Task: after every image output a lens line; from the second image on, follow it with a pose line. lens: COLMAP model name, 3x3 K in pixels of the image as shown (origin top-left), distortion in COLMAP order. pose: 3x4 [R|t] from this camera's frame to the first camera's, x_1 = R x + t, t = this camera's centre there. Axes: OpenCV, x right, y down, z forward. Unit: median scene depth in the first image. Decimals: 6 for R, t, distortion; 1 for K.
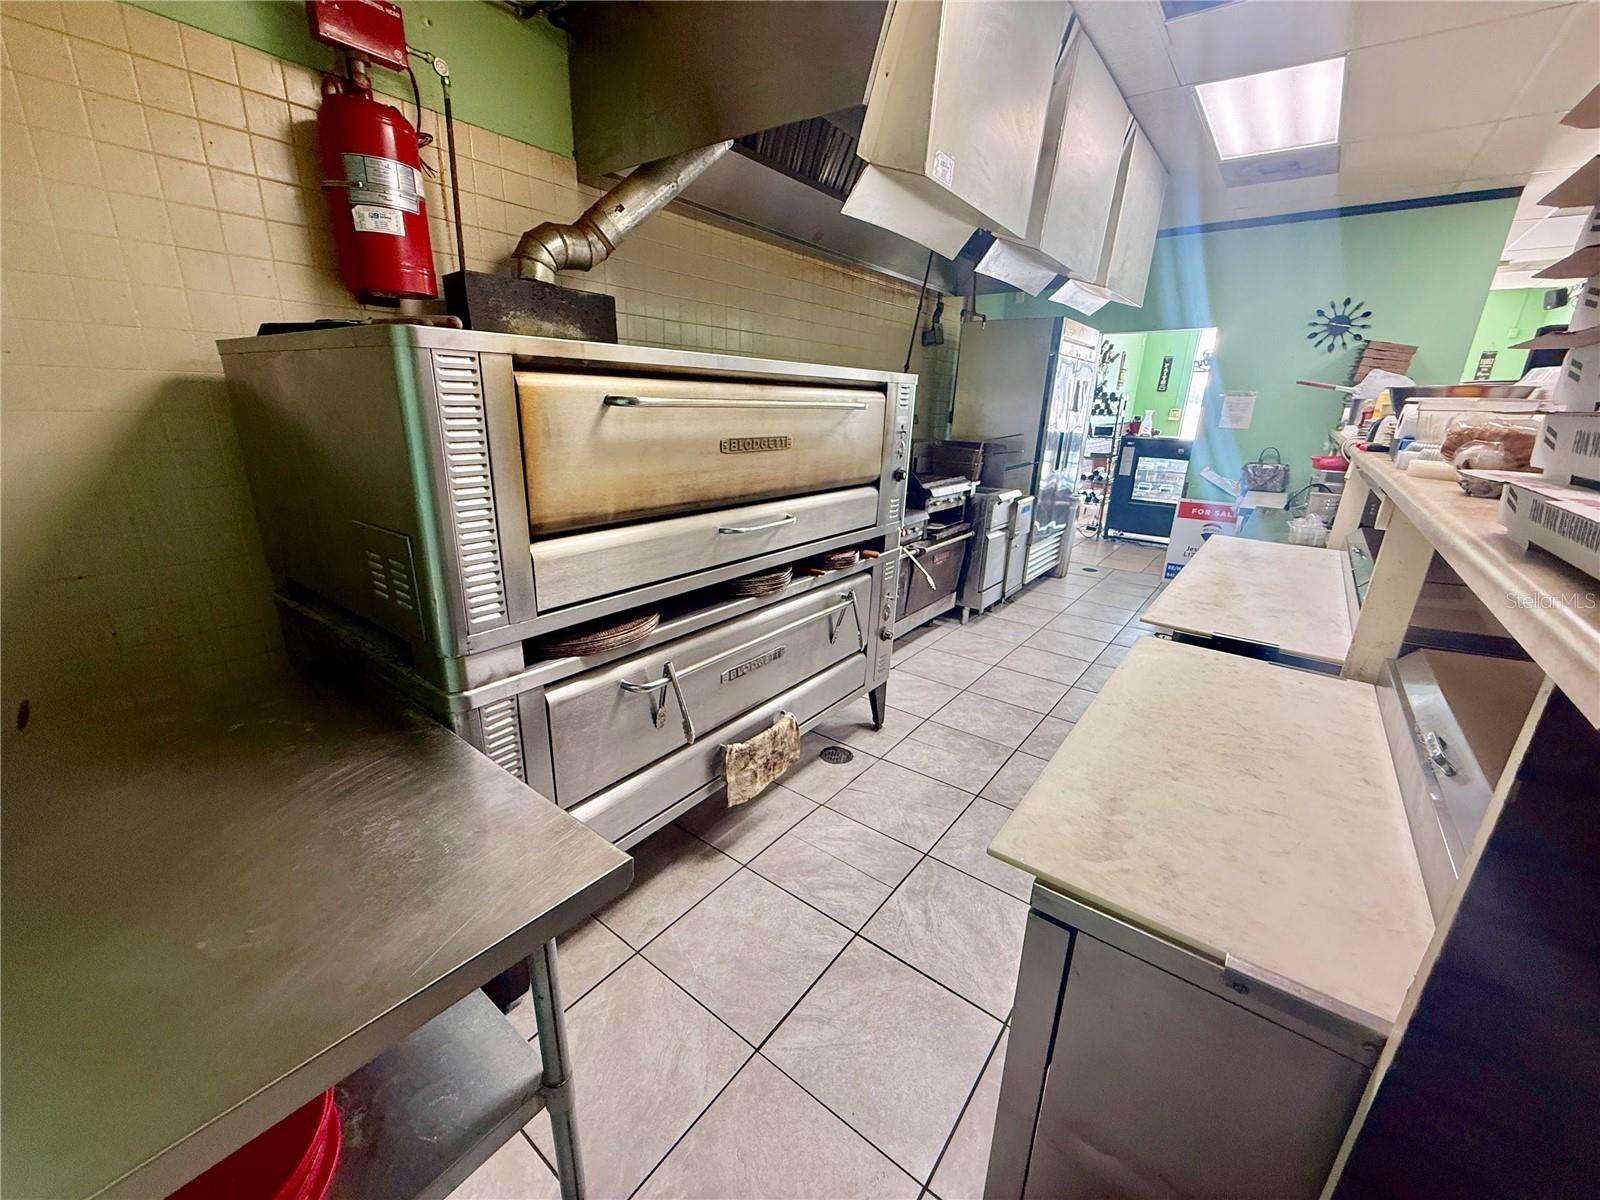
lens RADIAL K [[636.8, 0, 801.0], [0, 636.8, 596.0], [0, 0, 1]] dist [-0.001227, 0.000016]
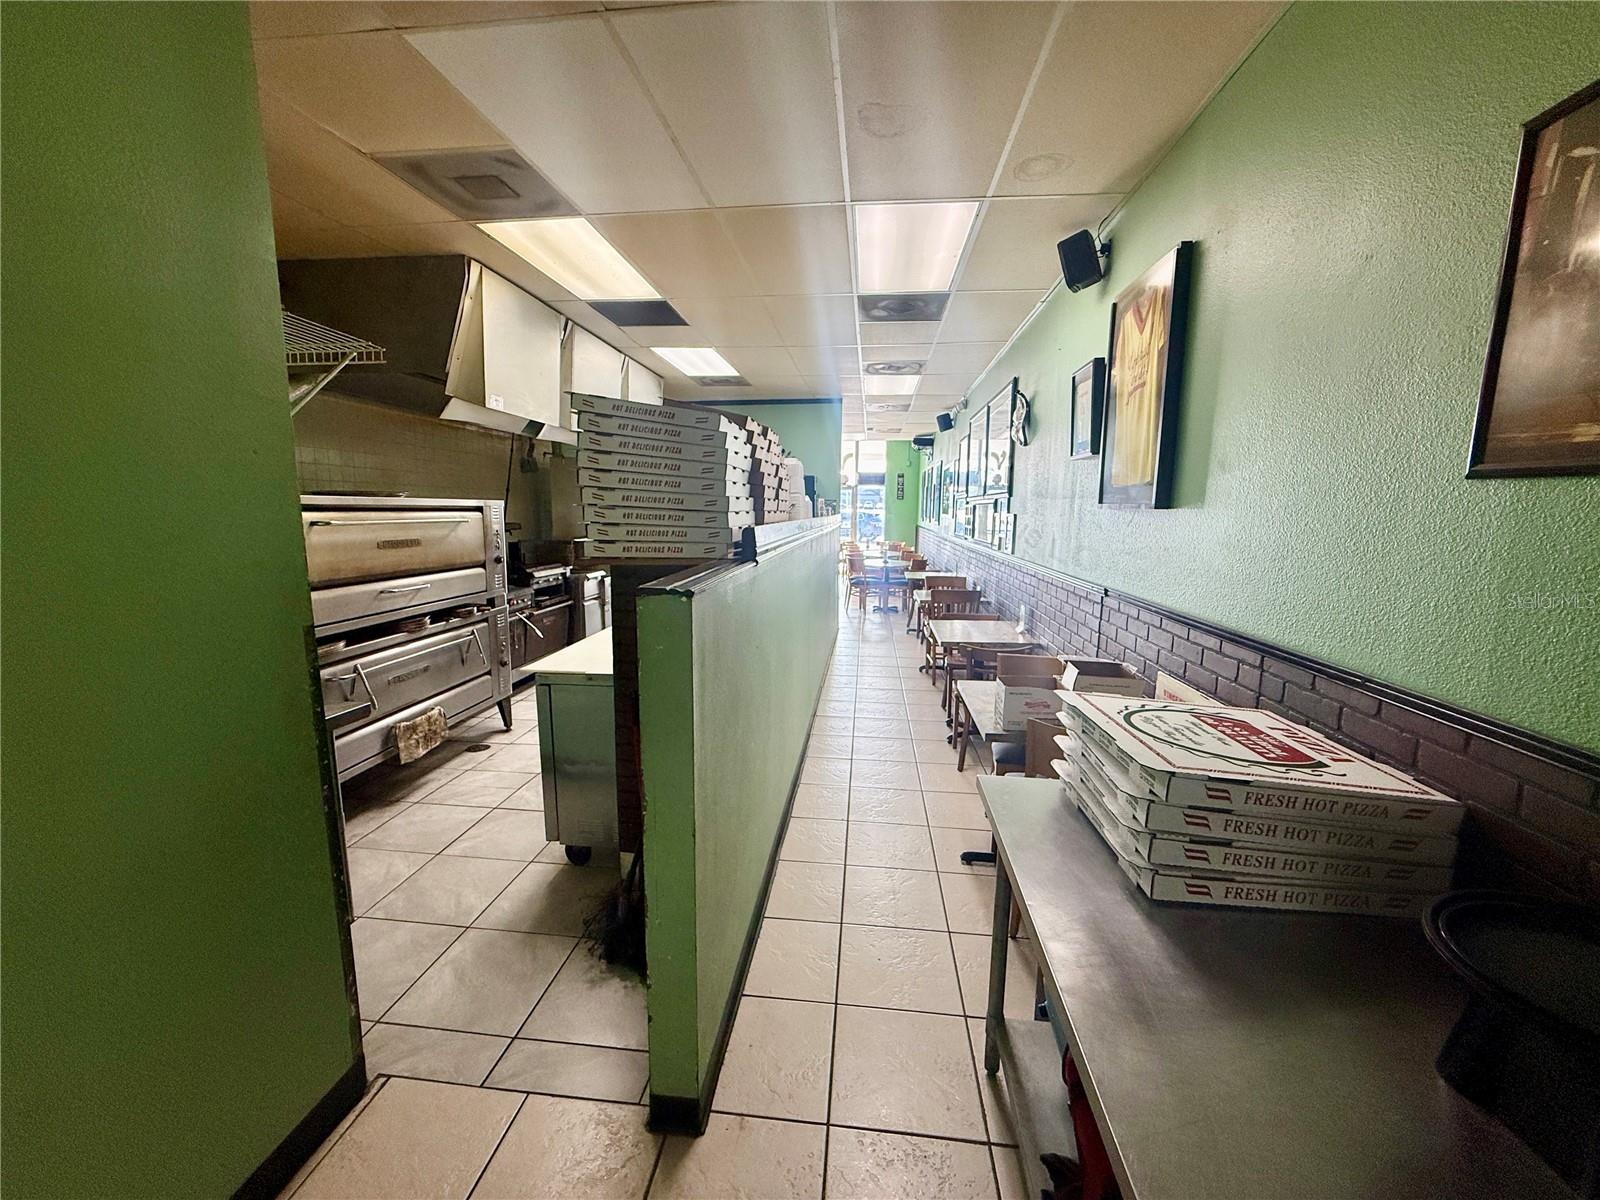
lens RADIAL K [[636.8, 0, 802.0], [0, 636.8, 603.0], [0, 0, 1]] dist [-0.001227, 0.000016]
pose [[0.857685, -0.097072, 0.504929, -0.014684], [0.169071, 0.980654, -0.098659, 0.217154], [-0.485583, 0.169988, 0.857504, -0.780536]]
